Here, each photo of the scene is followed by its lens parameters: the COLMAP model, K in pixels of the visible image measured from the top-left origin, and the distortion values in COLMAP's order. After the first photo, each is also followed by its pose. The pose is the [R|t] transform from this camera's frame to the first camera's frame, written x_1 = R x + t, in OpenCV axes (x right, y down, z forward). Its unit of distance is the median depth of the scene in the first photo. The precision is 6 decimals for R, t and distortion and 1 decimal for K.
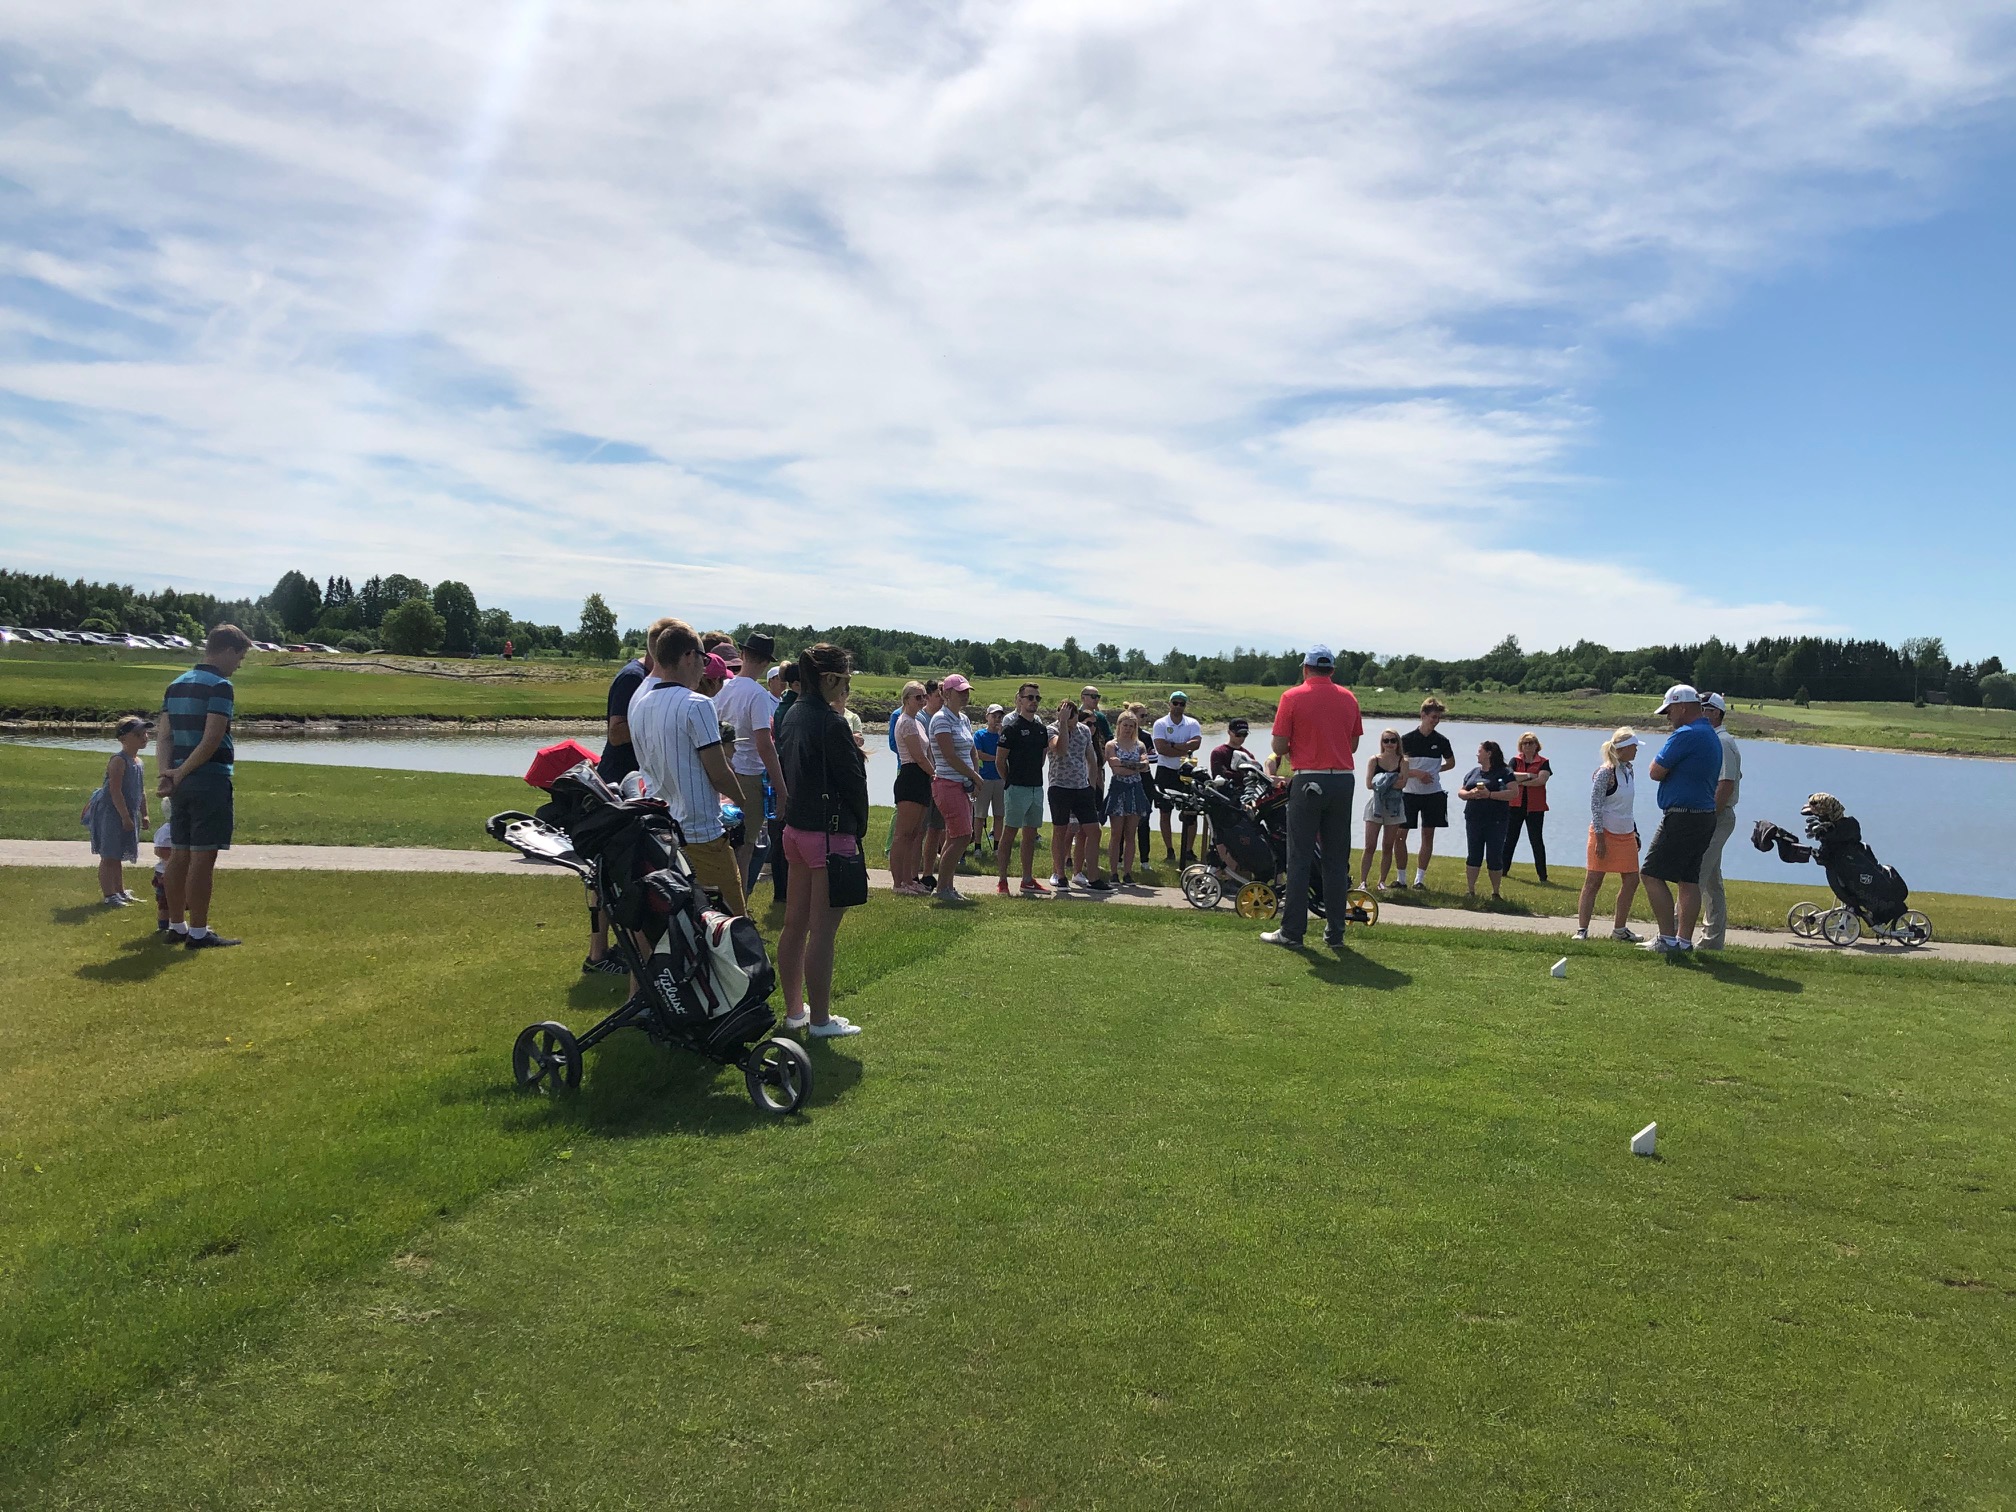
lens RADIAL K [[1669.0, 0, 1008.0], [0, 1669.0, 756.0], [0, 0, 1]] dist [0.024790, -0.003597]
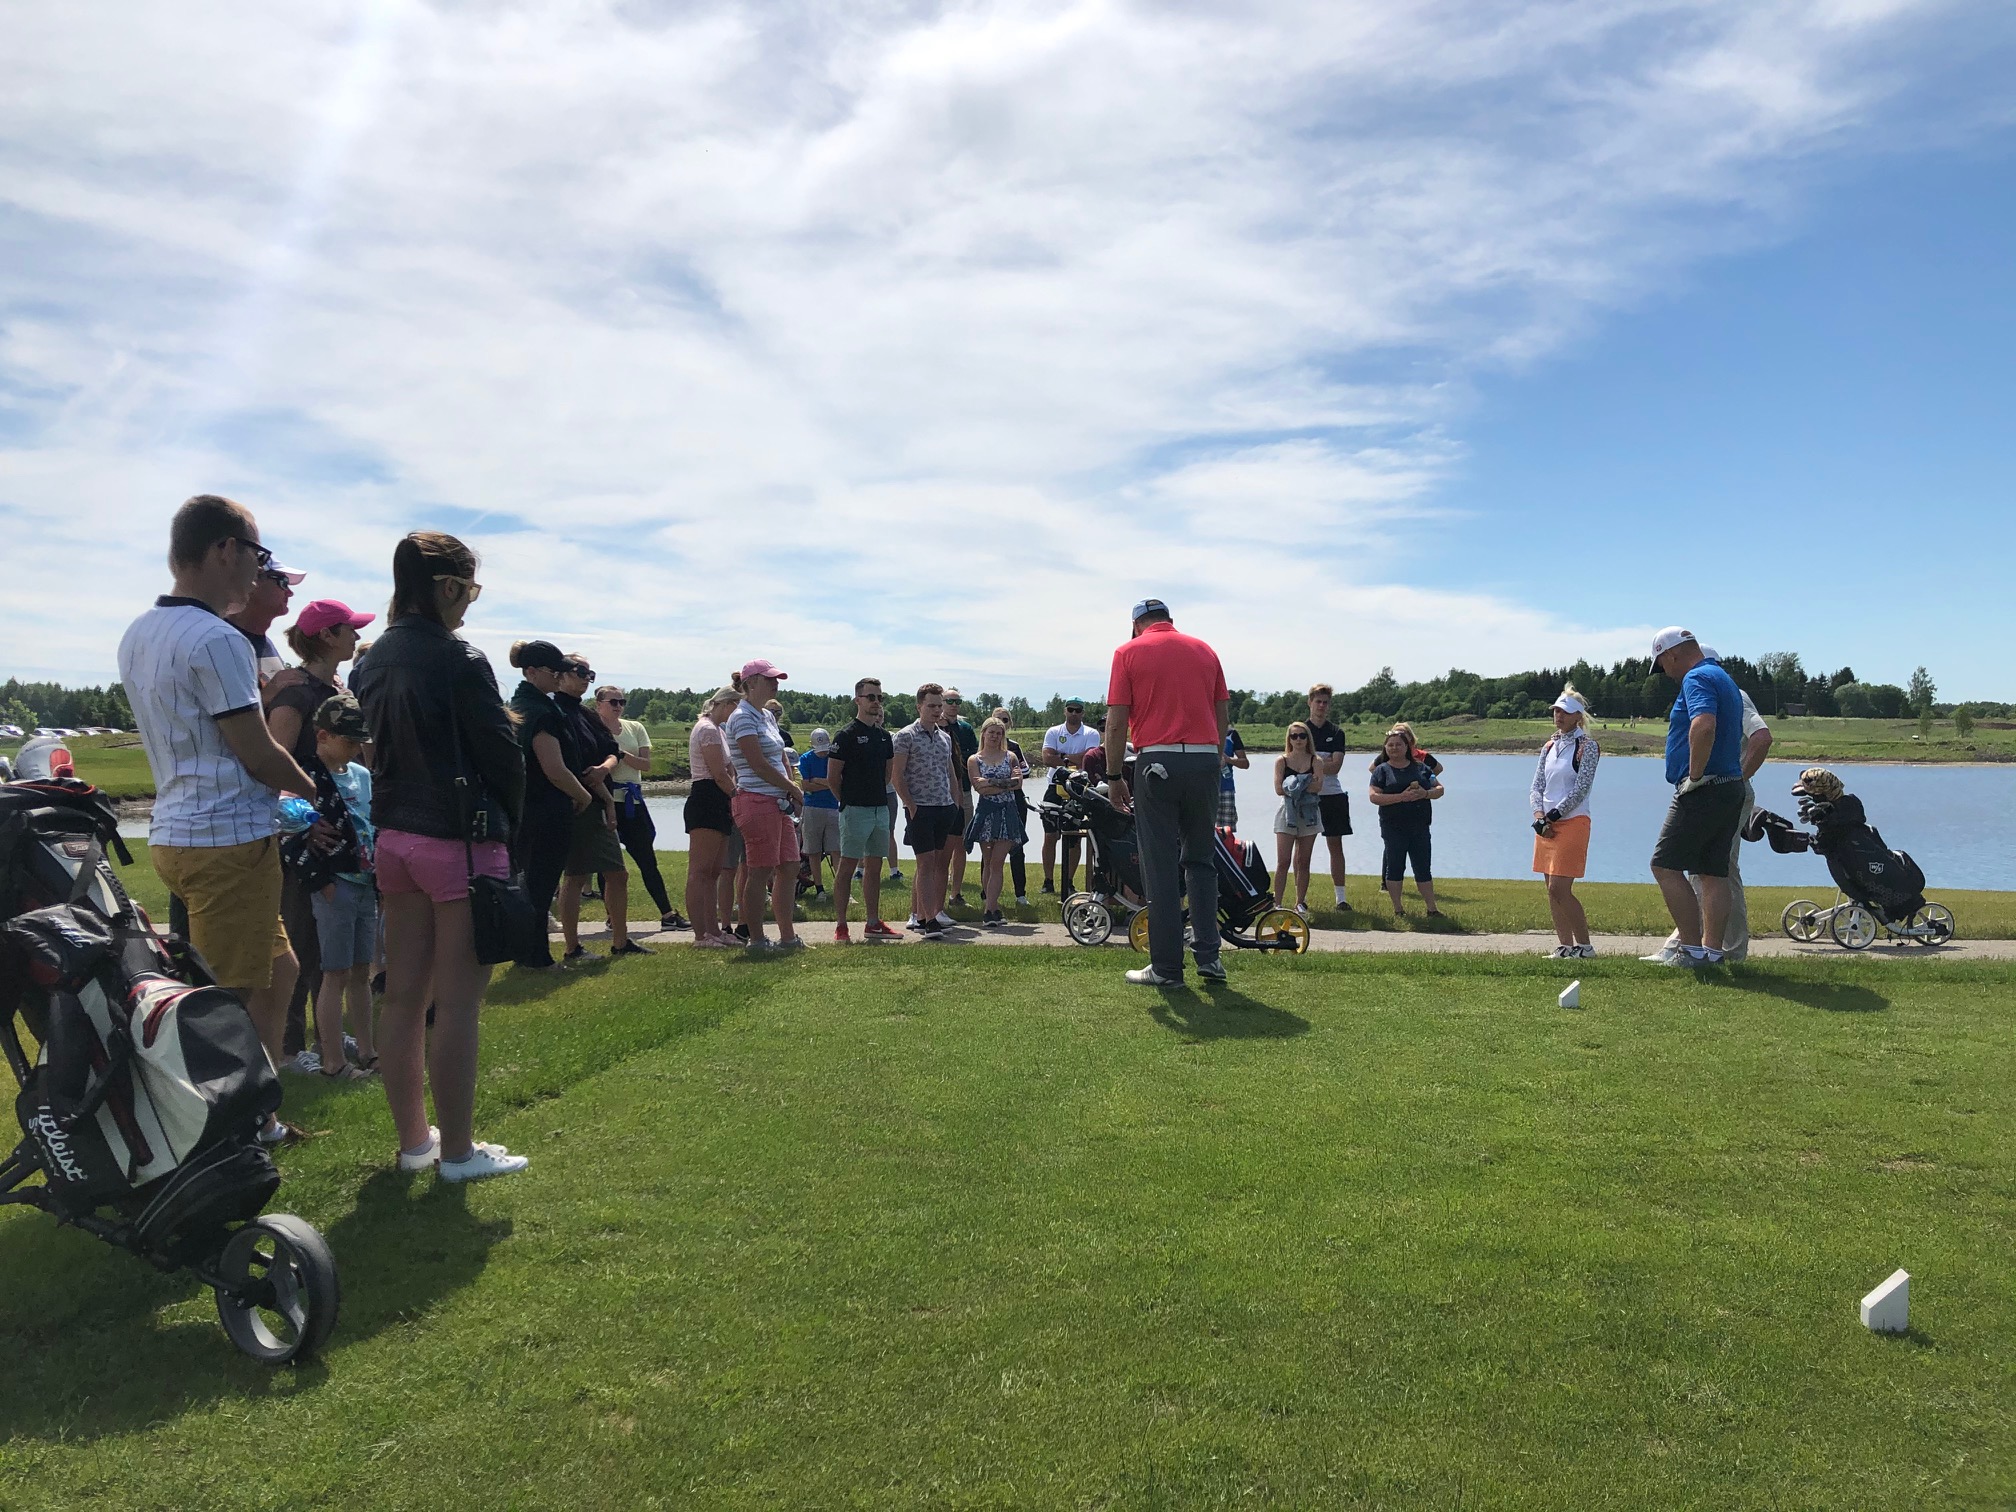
lens RADIAL K [[1669.0, 0, 1008.0], [0, 1669.0, 756.0], [0, 0, 1]] dist [0.024790, -0.003597]
pose [[0.996632, -0.045700, 0.068090, 0.026328], [0.047822, 0.998410, -0.029852, 0.021722], [-0.066617, 0.033008, 0.997232, 0.191554]]
